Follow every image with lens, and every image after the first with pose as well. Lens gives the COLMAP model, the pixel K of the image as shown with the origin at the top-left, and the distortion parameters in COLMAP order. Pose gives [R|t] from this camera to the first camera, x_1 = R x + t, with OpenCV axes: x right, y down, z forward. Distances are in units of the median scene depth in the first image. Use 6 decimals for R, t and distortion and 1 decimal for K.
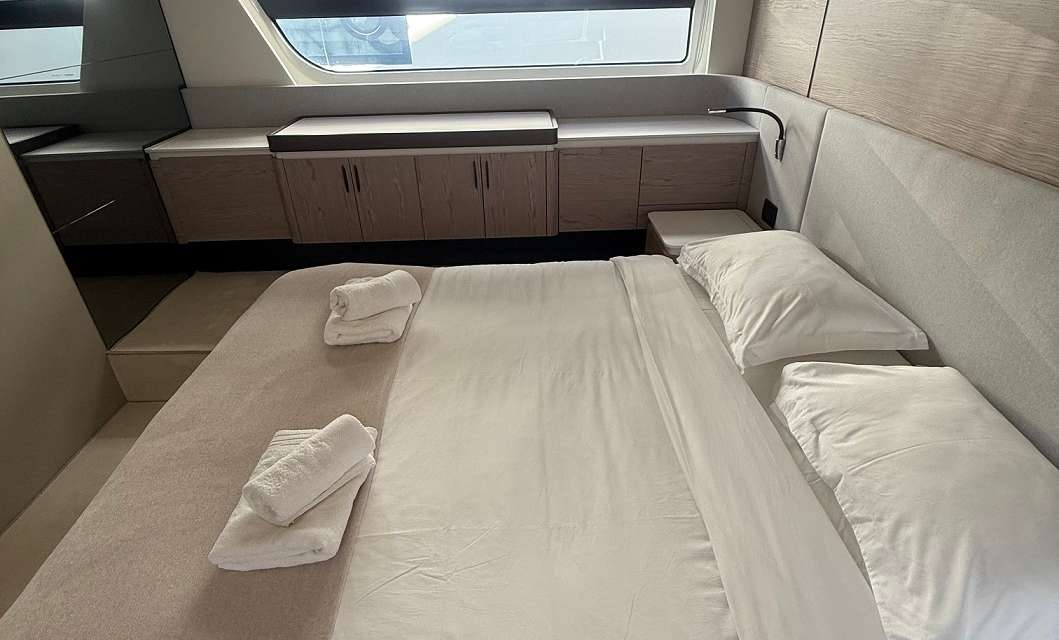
lens RADIAL K [[569.8, 0, 529.5], [0, 569.8, 320.0], [0, 0, 1]] dist [-0.001316, -0.000302]
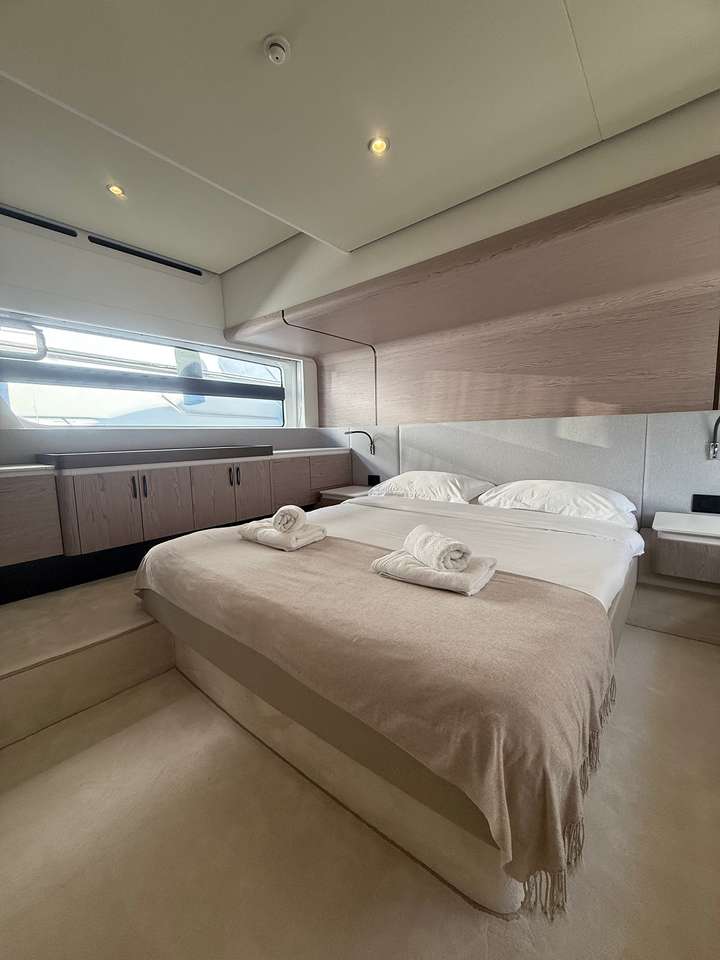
lens RADIAL K [[391.4, 0, 360.0], [0, 391.4, 480.0], [0, 0, 1]] dist [-0.000914, -0.000034]
pose [[0.655973, -0.073629, 0.751185, -0.699832], [0.379892, 0.892190, -0.244292, 0.140850], [-0.652213, 0.445618, 0.613224, 0.176745]]
